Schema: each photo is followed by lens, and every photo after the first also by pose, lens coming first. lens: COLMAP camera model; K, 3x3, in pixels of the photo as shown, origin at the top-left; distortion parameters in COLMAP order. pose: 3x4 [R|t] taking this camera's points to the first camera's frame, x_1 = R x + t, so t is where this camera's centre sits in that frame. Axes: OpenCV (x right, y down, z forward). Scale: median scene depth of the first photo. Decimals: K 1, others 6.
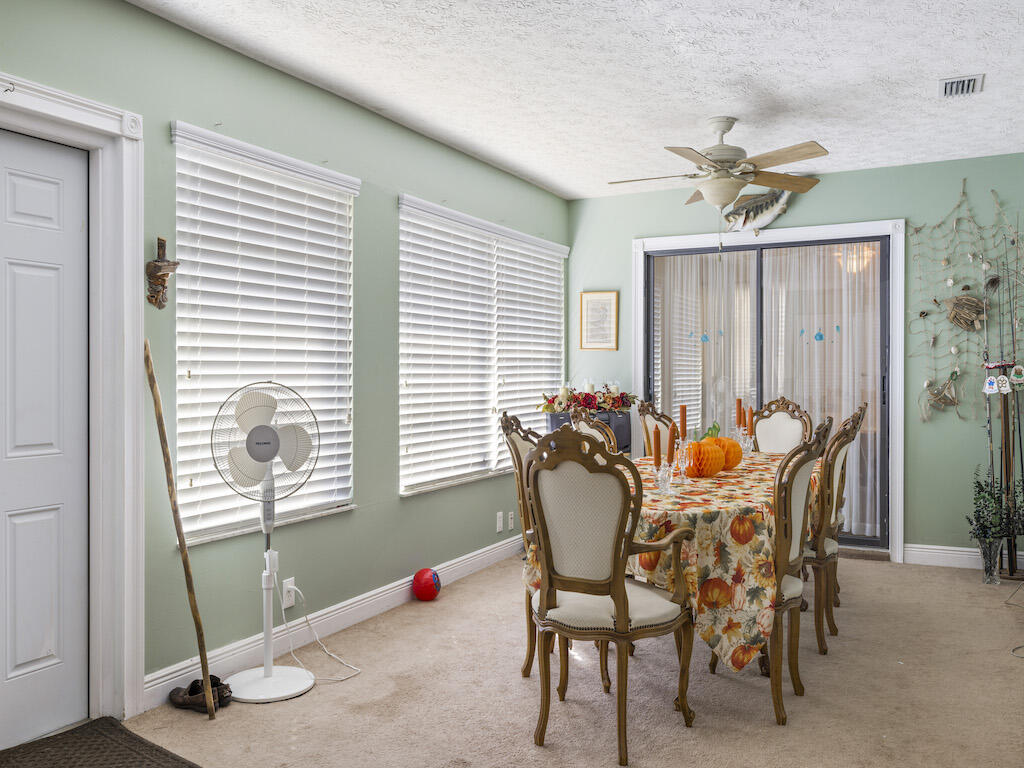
lens RADIAL K [[855.7, 0, 512.3], [0, 855.7, 382.9], [0, 0, 1]] dist [0.000224, -0.001683]
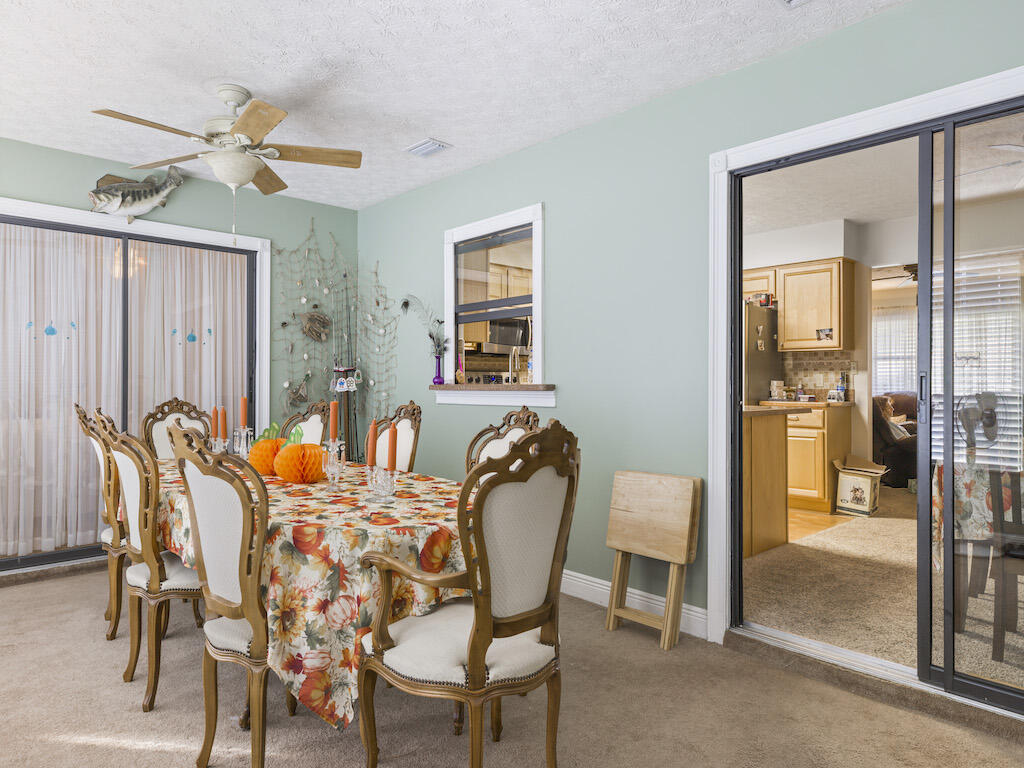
lens RADIAL K [[656.0, 0, 512.8], [0, 656.0, 382.1], [0, 0, 1]] dist [0.002934, 0.001099]
pose [[0.327595, 0.005452, 0.944802, -0.265401], [0.008558, 0.999925, -0.008738, 0.008615], [-0.944779, 0.010948, 0.327524, 0.415362]]
